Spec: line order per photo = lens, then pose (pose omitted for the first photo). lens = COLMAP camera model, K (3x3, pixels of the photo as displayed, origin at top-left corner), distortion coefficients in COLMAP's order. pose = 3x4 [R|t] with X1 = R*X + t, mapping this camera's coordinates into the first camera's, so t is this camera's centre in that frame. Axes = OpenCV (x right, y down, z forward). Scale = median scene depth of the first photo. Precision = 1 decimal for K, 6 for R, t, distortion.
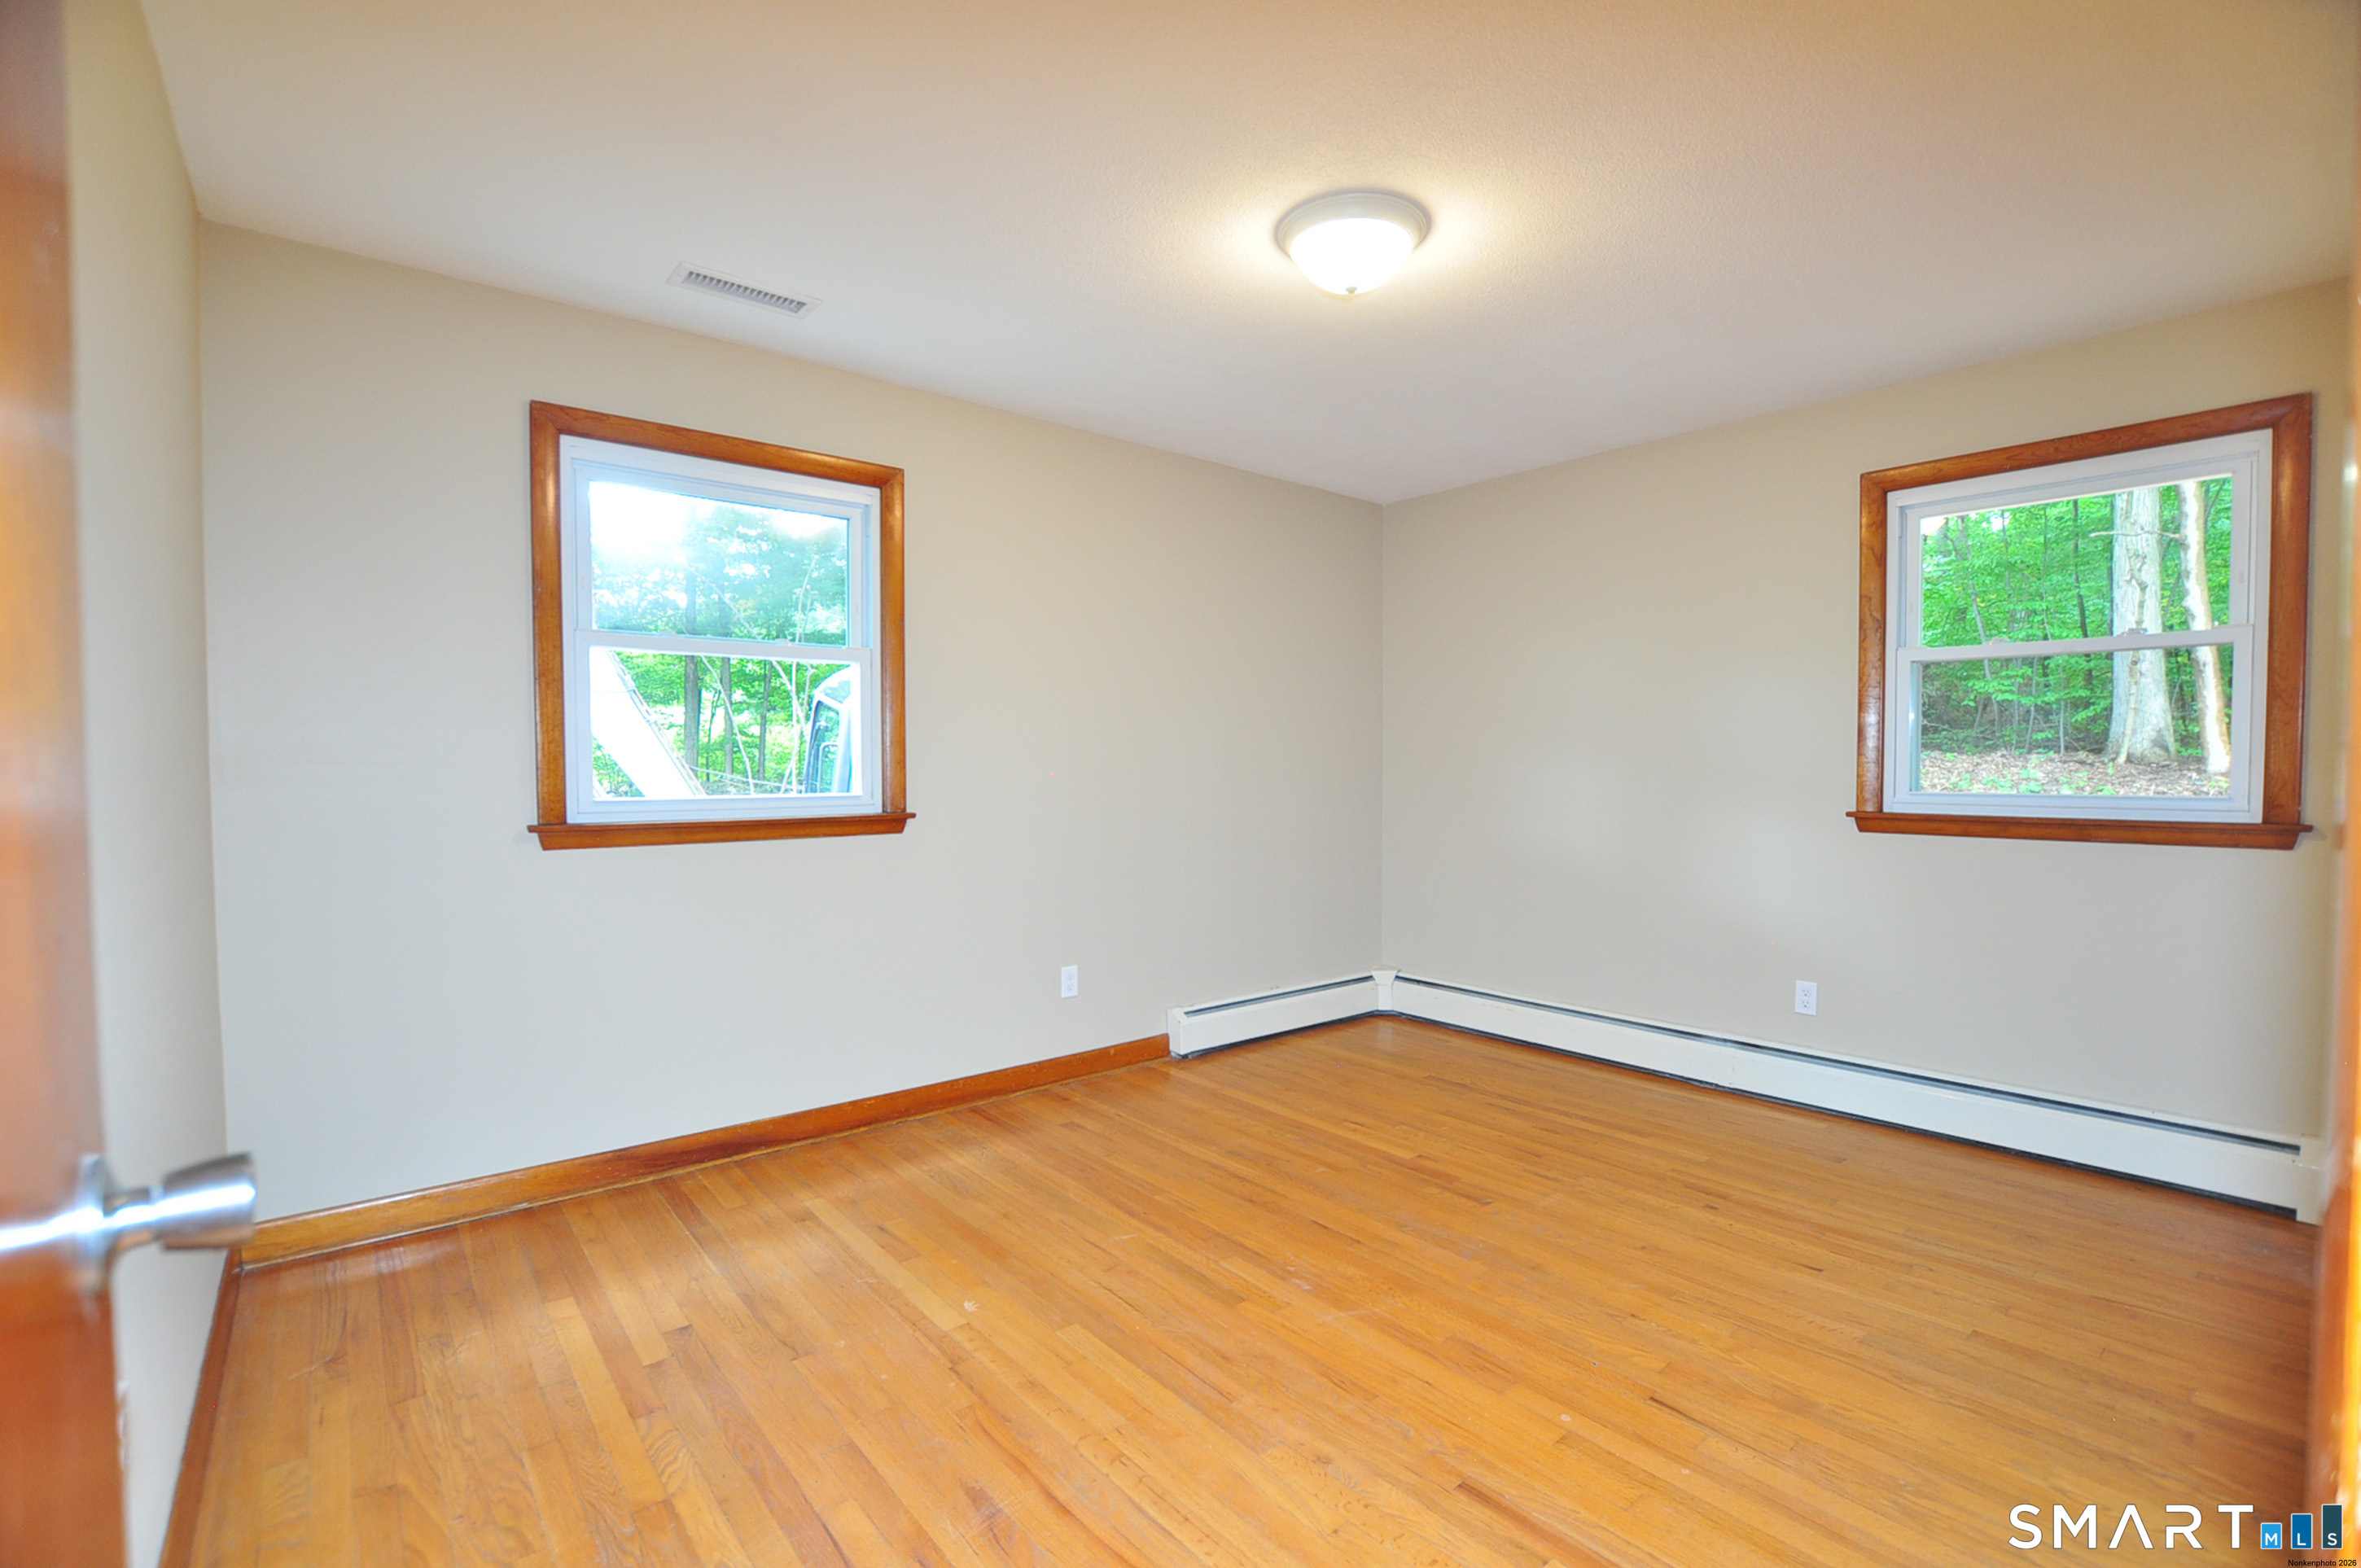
lens RADIAL K [[1043.5, 0, 1175.5], [0, 1043.5, 780.9], [0, 0, 1]] dist [-0.032264, 0.003255]
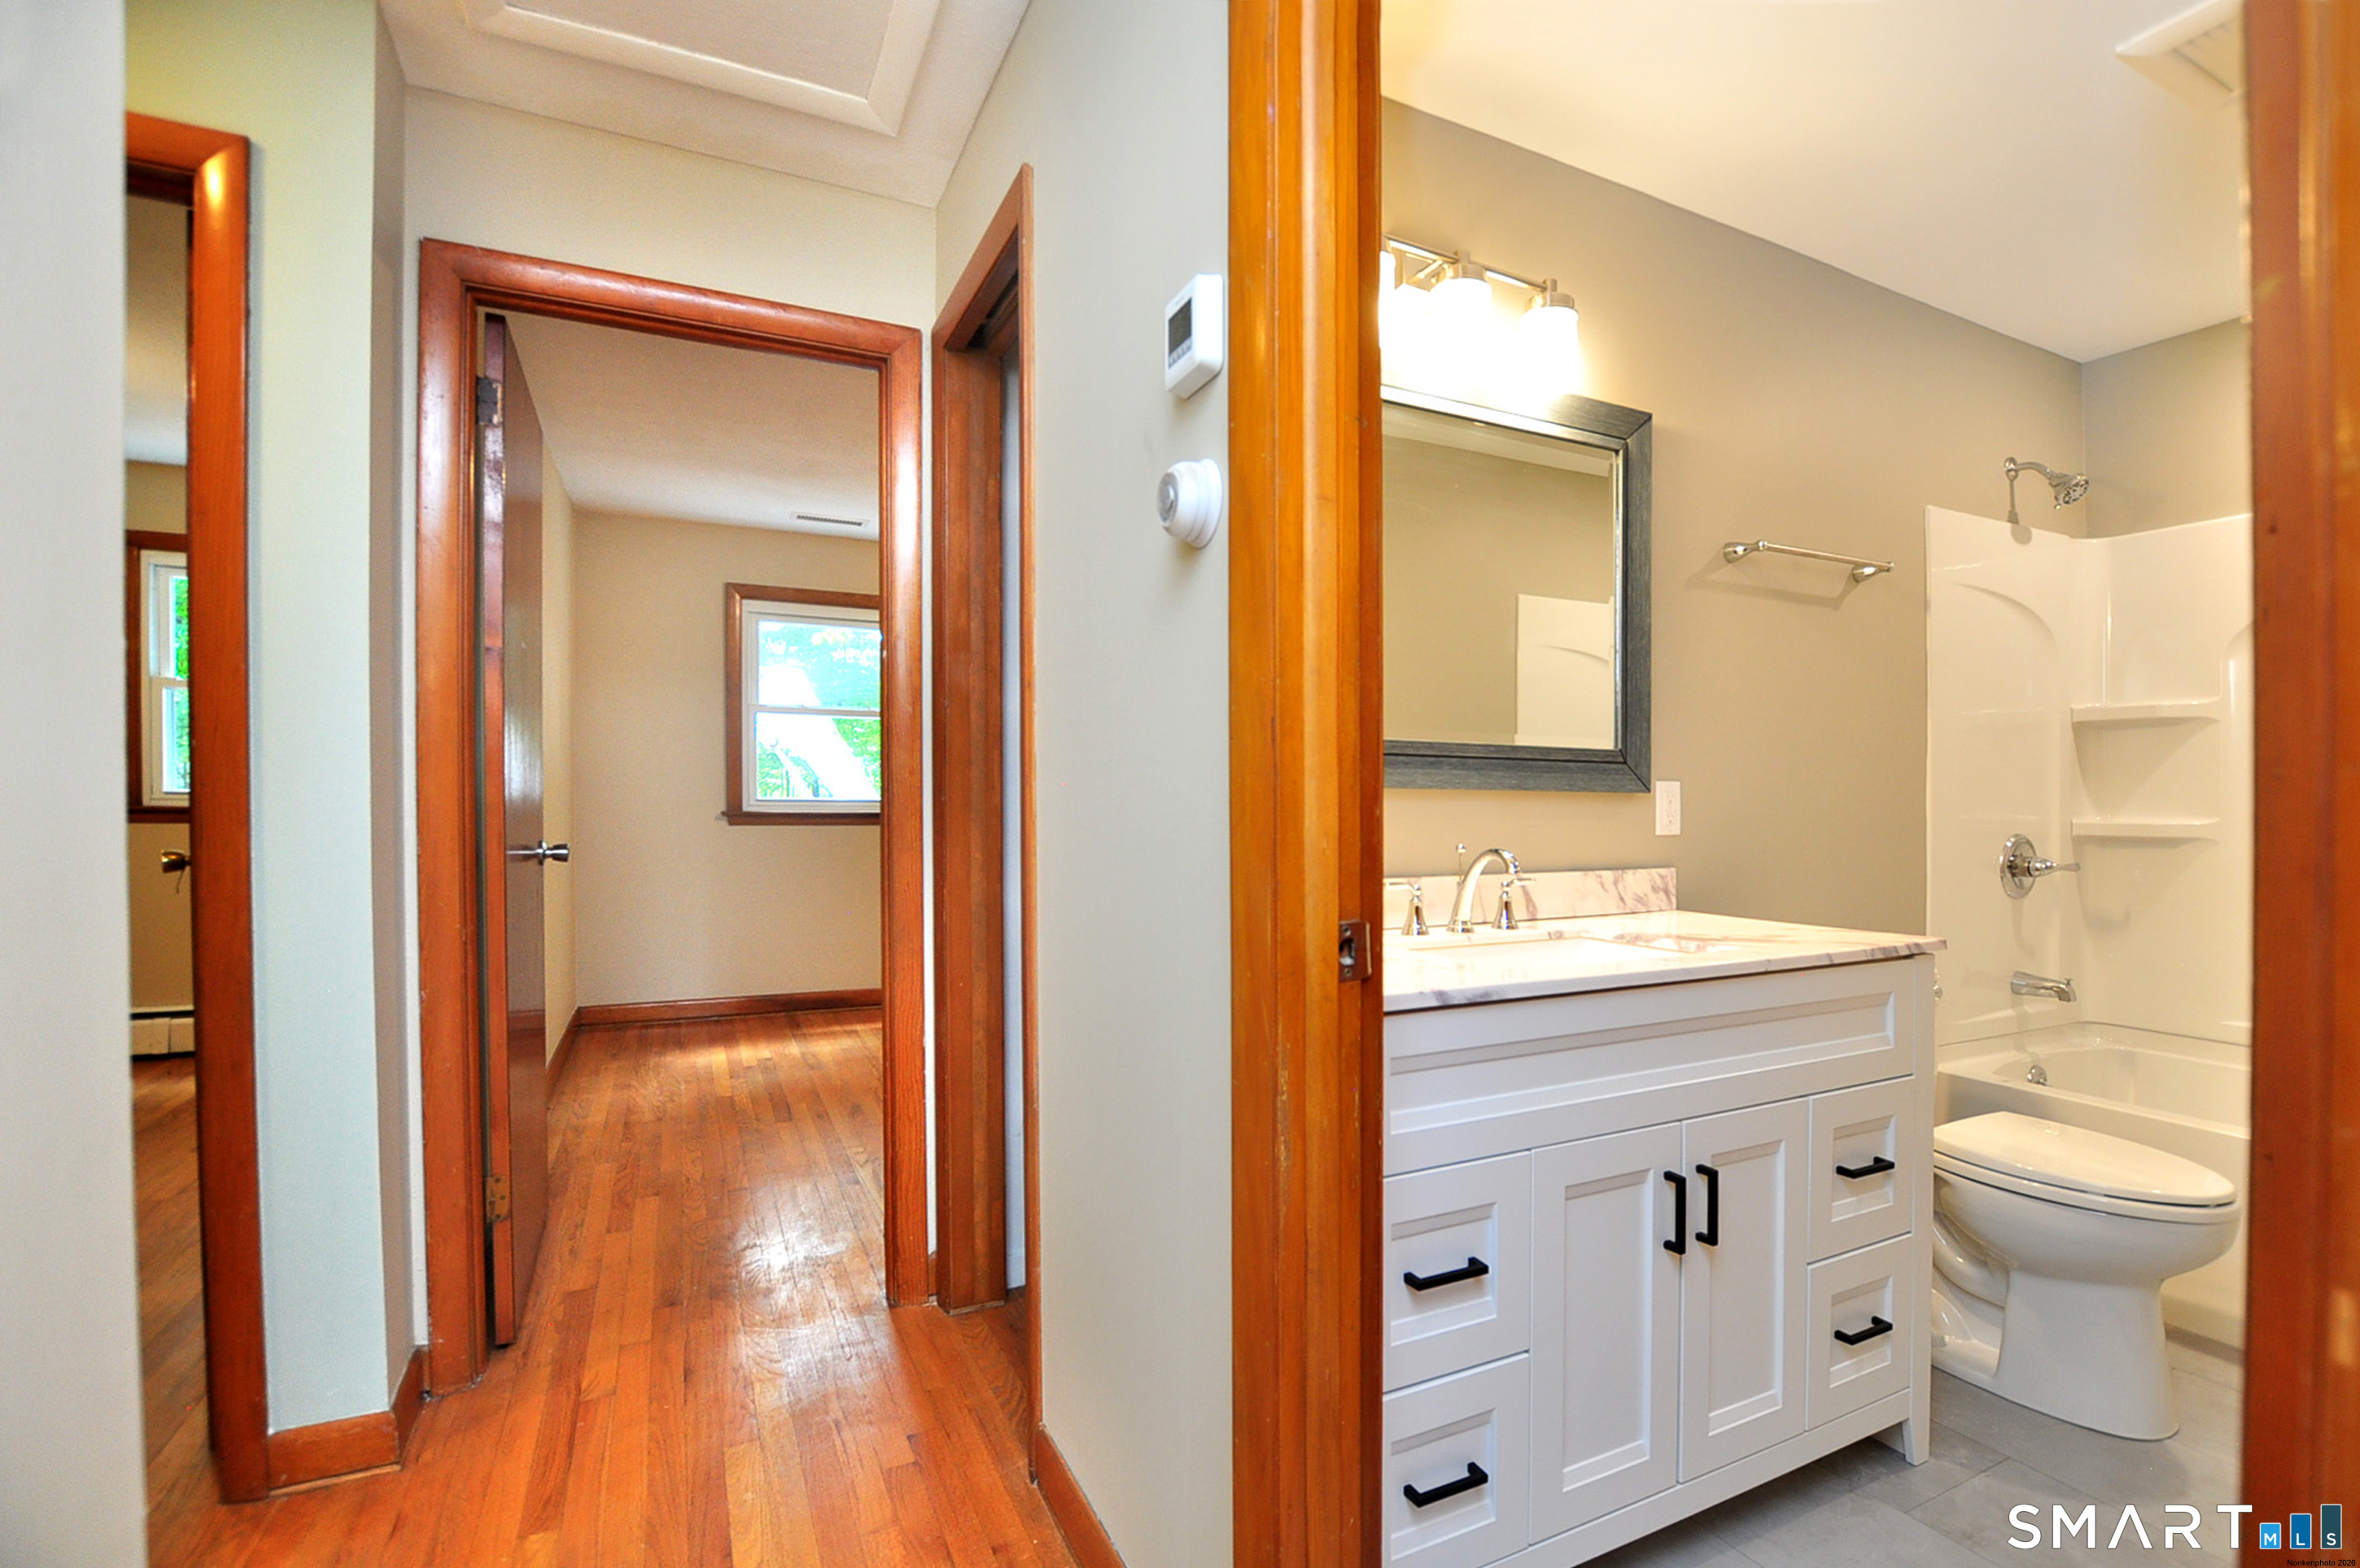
lens RADIAL K [[1043.1, 0, 1198.7], [0, 1043.1, 806.9], [0, 0, 1]] dist [-0.032264, 0.003255]
pose [[0.973754, 0.010123, -0.227376, 0.641489], [-0.012177, 0.999897, -0.007629, 0.038907], [0.227275, 0.010197, 0.973777, -0.630243]]
